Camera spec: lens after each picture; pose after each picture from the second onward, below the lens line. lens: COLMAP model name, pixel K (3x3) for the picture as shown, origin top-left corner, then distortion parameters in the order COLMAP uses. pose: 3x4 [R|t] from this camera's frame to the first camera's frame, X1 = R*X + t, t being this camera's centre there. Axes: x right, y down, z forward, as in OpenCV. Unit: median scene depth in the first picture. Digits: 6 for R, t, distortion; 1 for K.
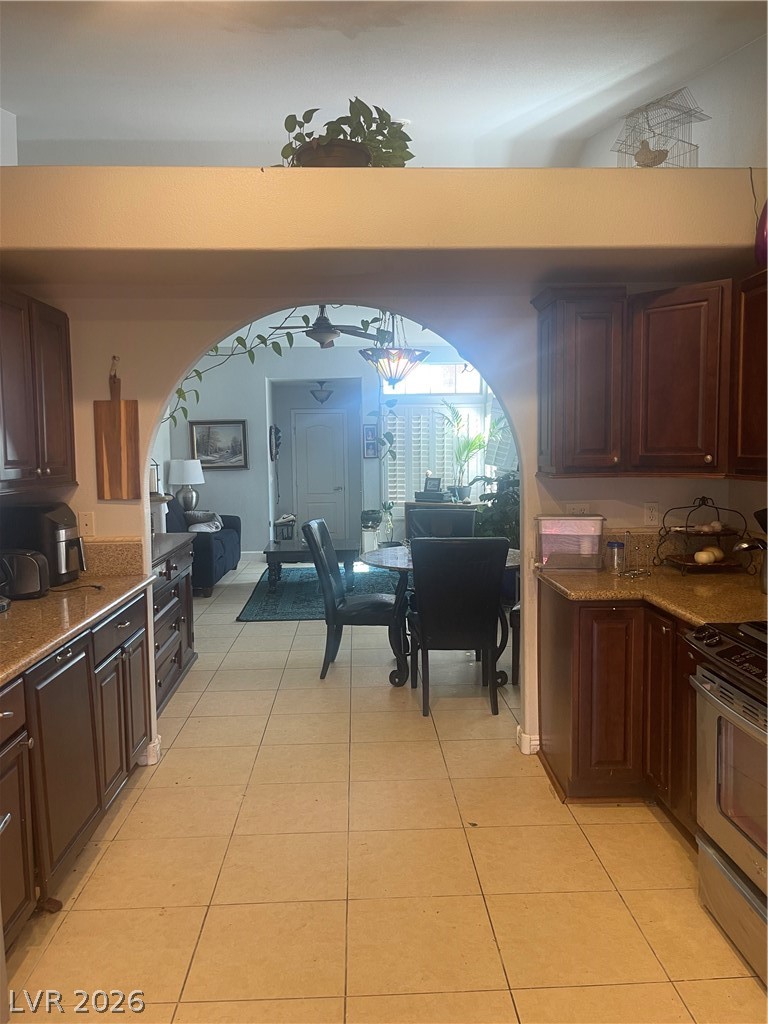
lens RADIAL K [[783.5, 0, 387.4], [0, 783.5, 508.8], [0, 0, 1]] dist [0.067908, -0.082208]
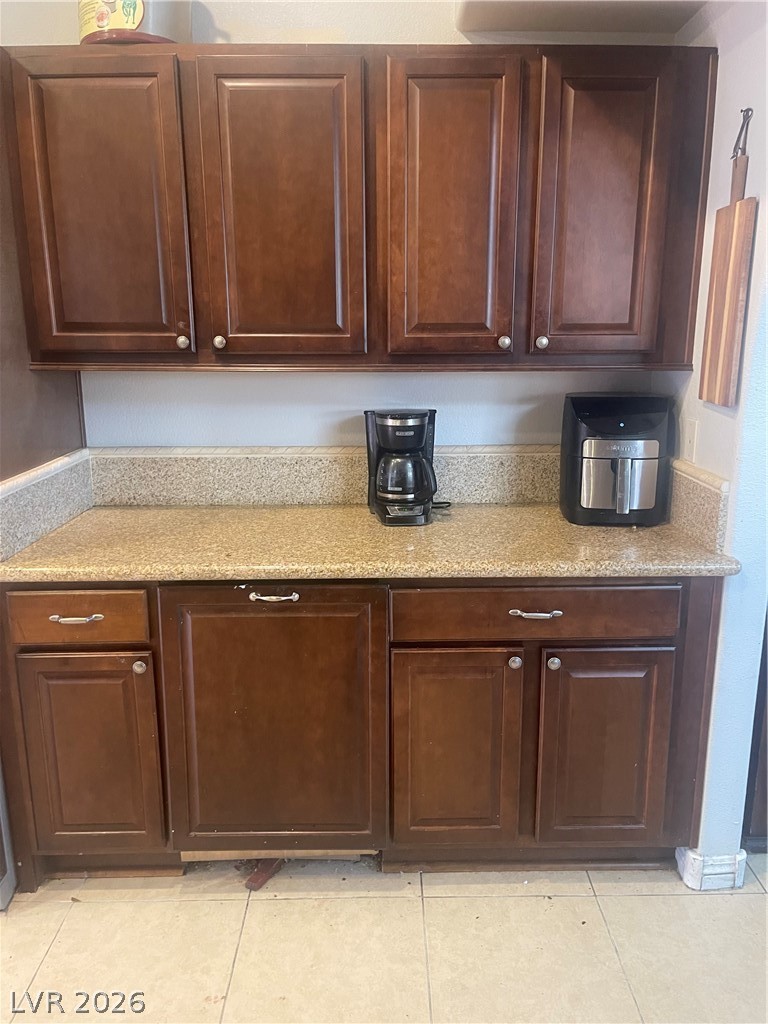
lens RADIAL K [[783.5, 0, 387.4], [0, 783.5, 508.8], [0, 0, 1]] dist [0.067908, -0.082208]
pose [[-0.021975, 0.243517, -0.969648, 0.202813], [-0.082575, 0.966126, 0.244504, -0.057492], [0.996343, 0.085442, -0.001123, 0.829628]]
